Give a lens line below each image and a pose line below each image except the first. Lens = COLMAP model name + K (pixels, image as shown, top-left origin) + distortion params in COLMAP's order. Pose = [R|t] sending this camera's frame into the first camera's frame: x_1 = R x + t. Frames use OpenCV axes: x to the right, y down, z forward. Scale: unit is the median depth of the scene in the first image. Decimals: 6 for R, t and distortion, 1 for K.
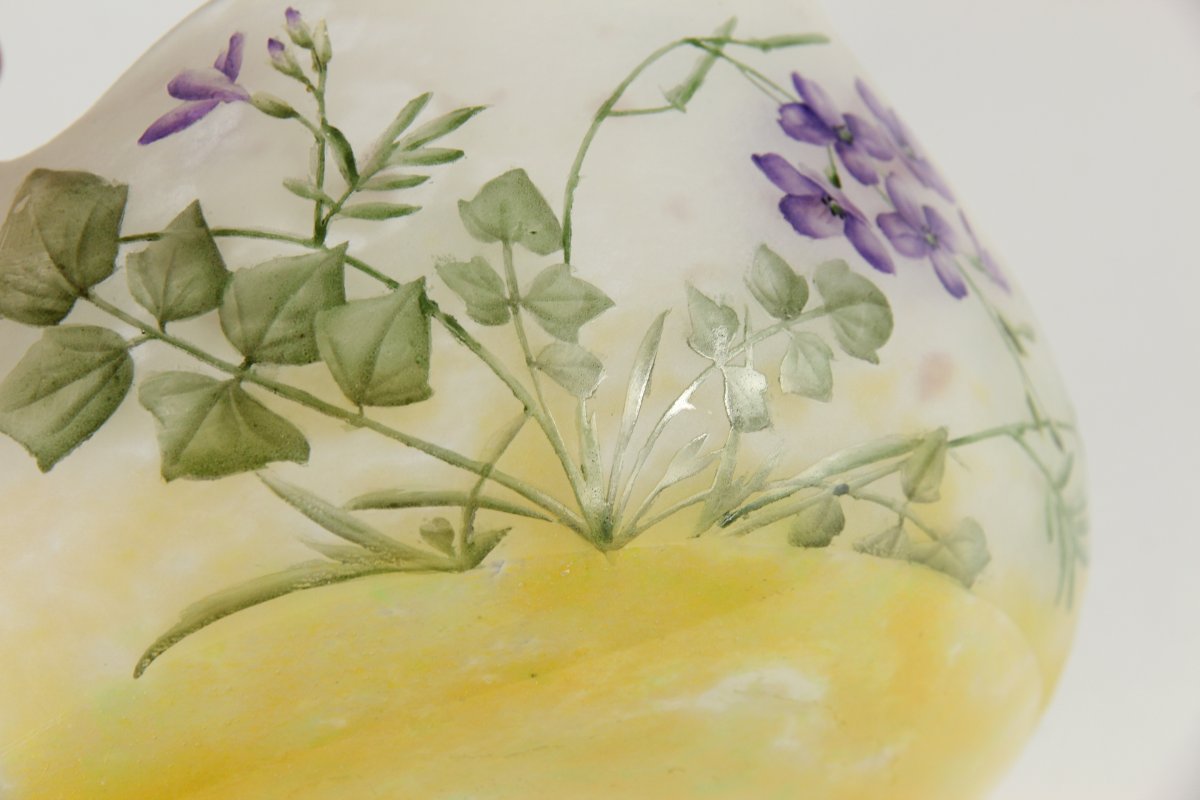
lens RADIAL K [[3703.7, 0, 678.1], [0, 3703.7, 439.3], [0, 0, 1]] dist [-0.198299, 0.000000]
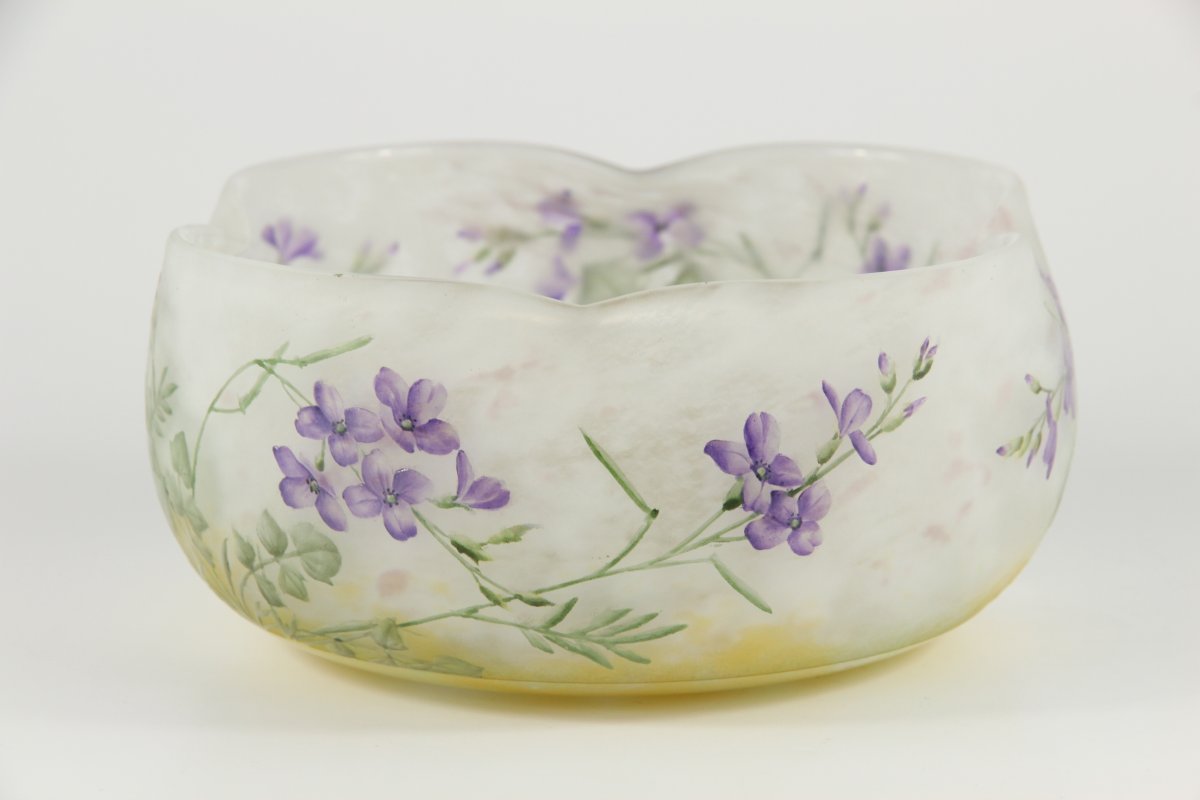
lens RADIAL K [[3703.7, 0, 608.6], [0, 3703.7, 401.5], [0, 0, 1]] dist [-0.198299, 0.000000]
pose [[0.262655, 0.456809, -0.849904, 1.486079], [0.394139, 0.753198, 0.526637, -0.924182], [0.880719, -0.473305, 0.017785, 1.152390]]
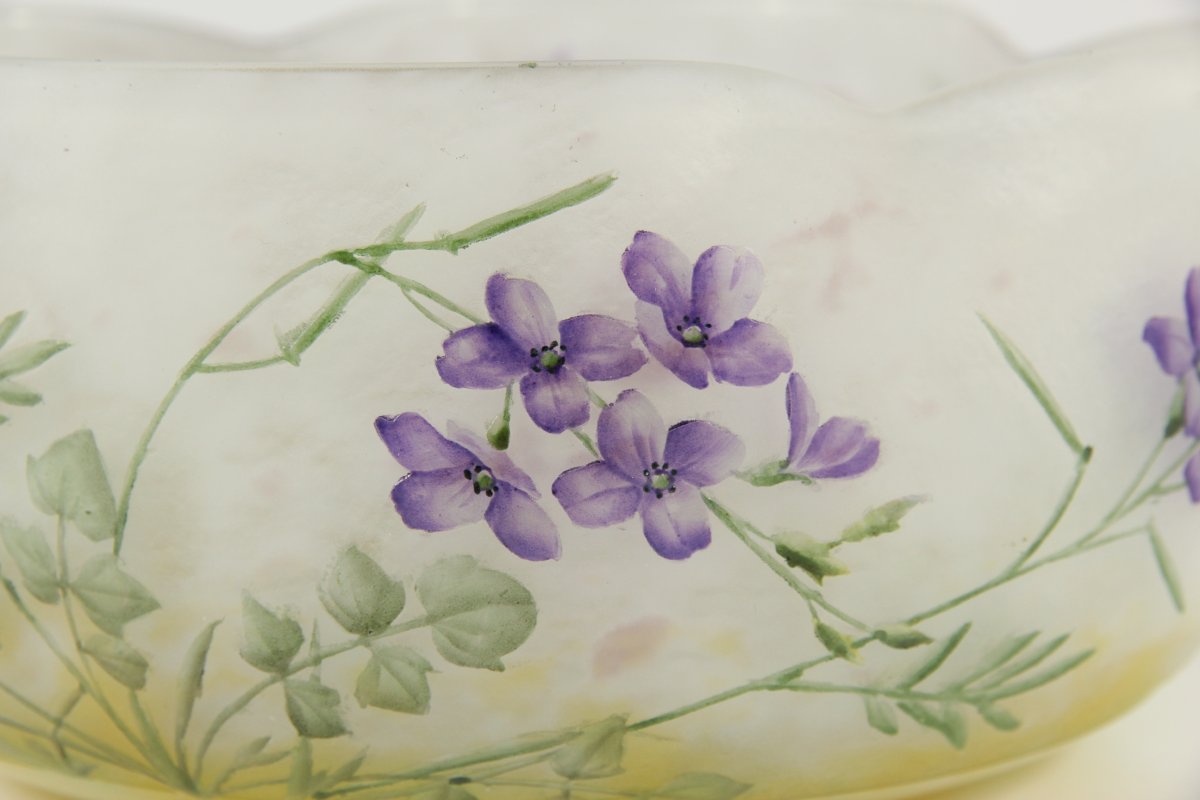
lens RADIAL K [[3703.7, 0, 603.5], [0, 3703.7, 491.5], [0, 0, 1]] dist [-0.198299, 0.000000]
pose [[0.740312, 0.371169, -0.560510, 0.555386], [0.125375, 0.742909, 0.657547, -0.633775], [0.660469, -0.557064, 0.503449, 0.624460]]
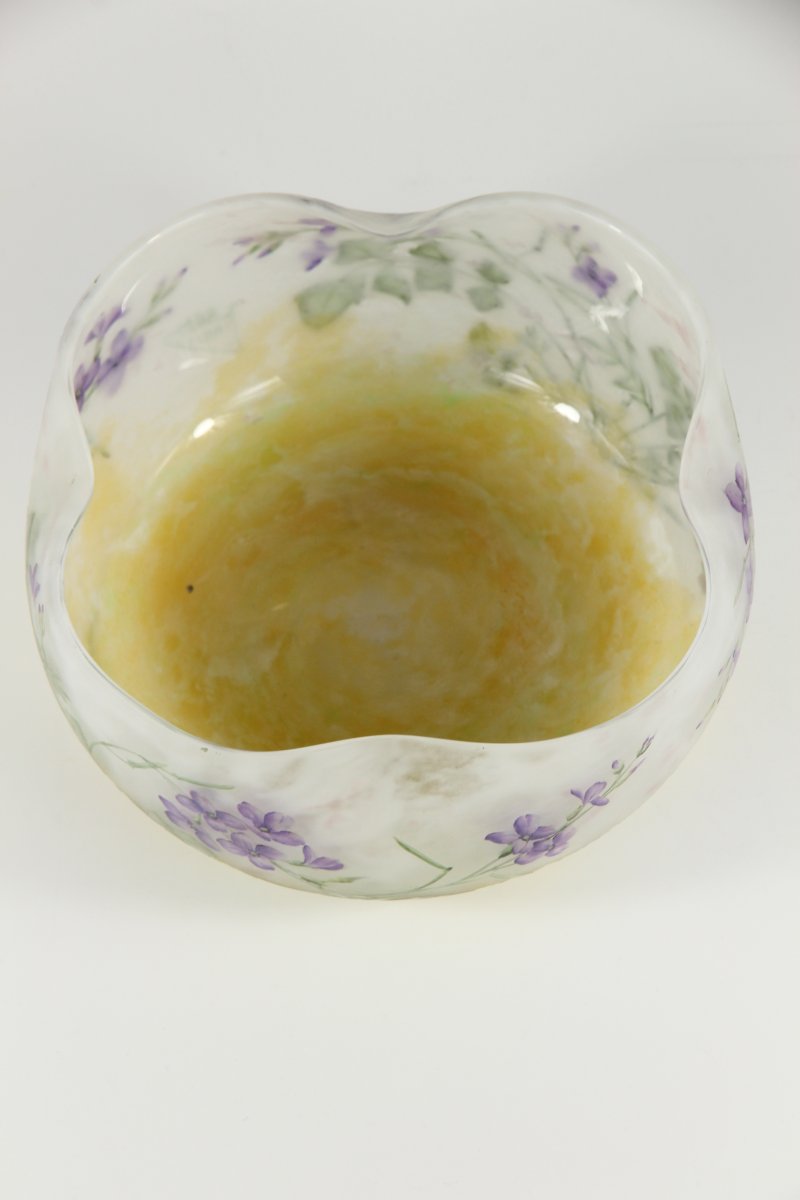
lens RADIAL K [[3703.7, 0, 401.7], [0, 3703.7, 599.3], [0, 0, 1]] dist [-0.198299, 0.000000]
pose [[0.337051, 0.907544, -0.250521, 0.527280], [0.375096, 0.114618, 0.919873, -2.112942], [0.863539, -0.404013, -0.301784, 1.895052]]
